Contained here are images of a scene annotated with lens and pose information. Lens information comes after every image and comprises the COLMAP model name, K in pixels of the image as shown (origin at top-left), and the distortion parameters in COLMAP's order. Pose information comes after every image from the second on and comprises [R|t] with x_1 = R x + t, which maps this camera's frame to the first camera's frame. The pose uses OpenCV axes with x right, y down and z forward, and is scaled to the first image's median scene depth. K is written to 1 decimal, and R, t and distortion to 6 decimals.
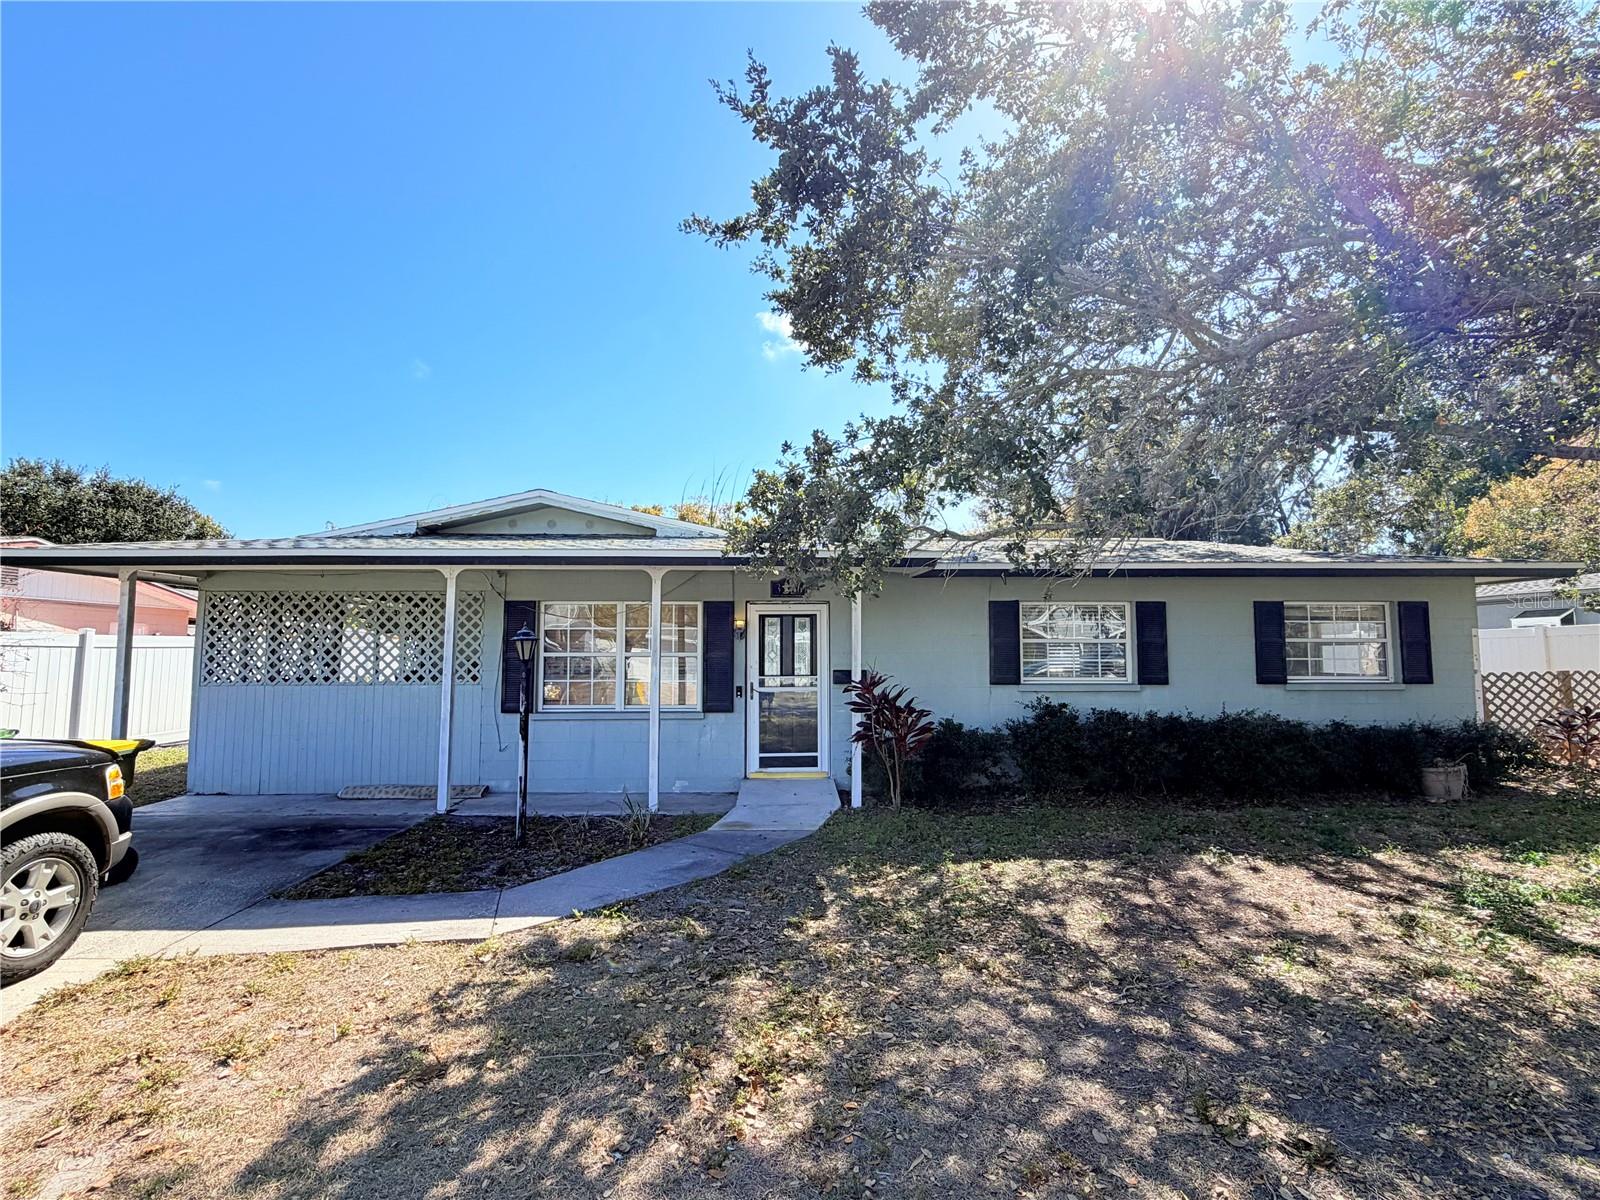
lens RADIAL K [[737.6, 0, 801.3], [0, 737.6, 600.9], [0, 0, 1]] dist [-0.001832, -0.000801]
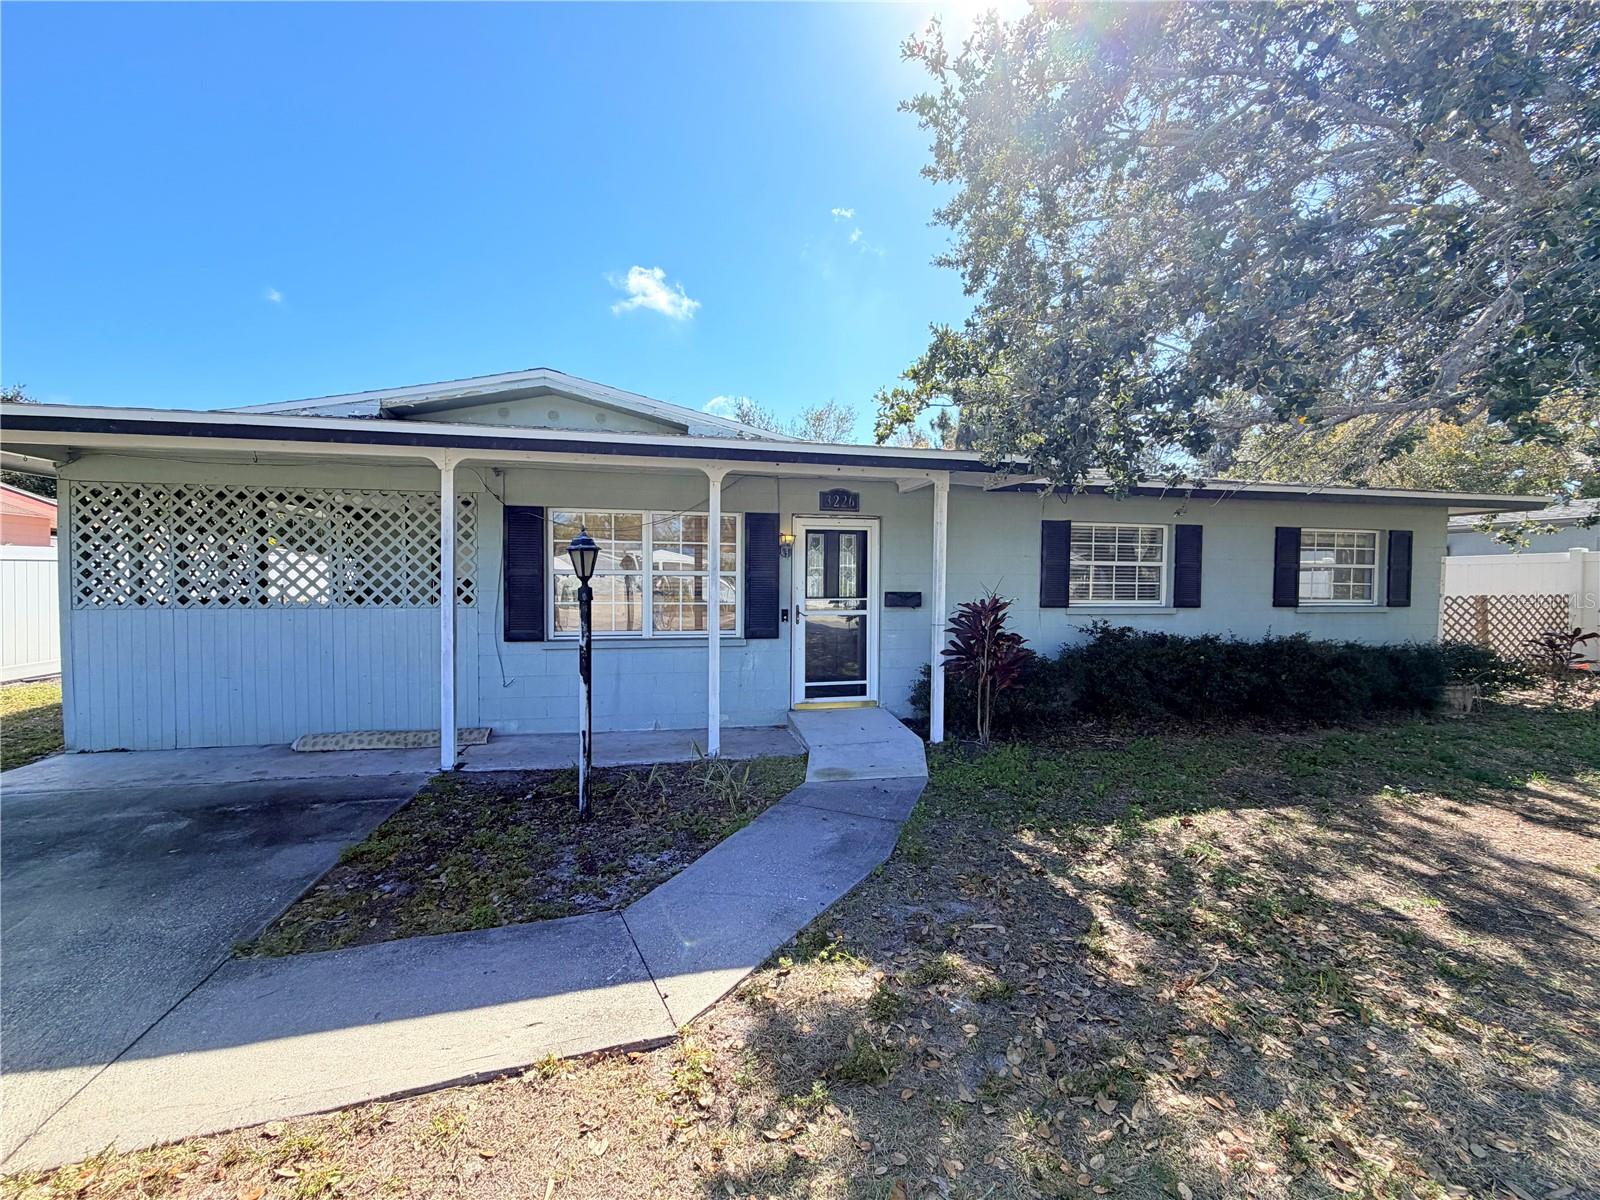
lens RADIAL K [[638.2, 0, 802.1], [0, 638.2, 599.0], [0, 0, 1]] dist [0.000319, 0.000445]
pose [[0.985914, 0.002148, 0.167238, -0.198258], [-0.019600, 0.994512, 0.102771, 0.024180], [-0.166099, -0.104601, 0.980546, 0.246491]]
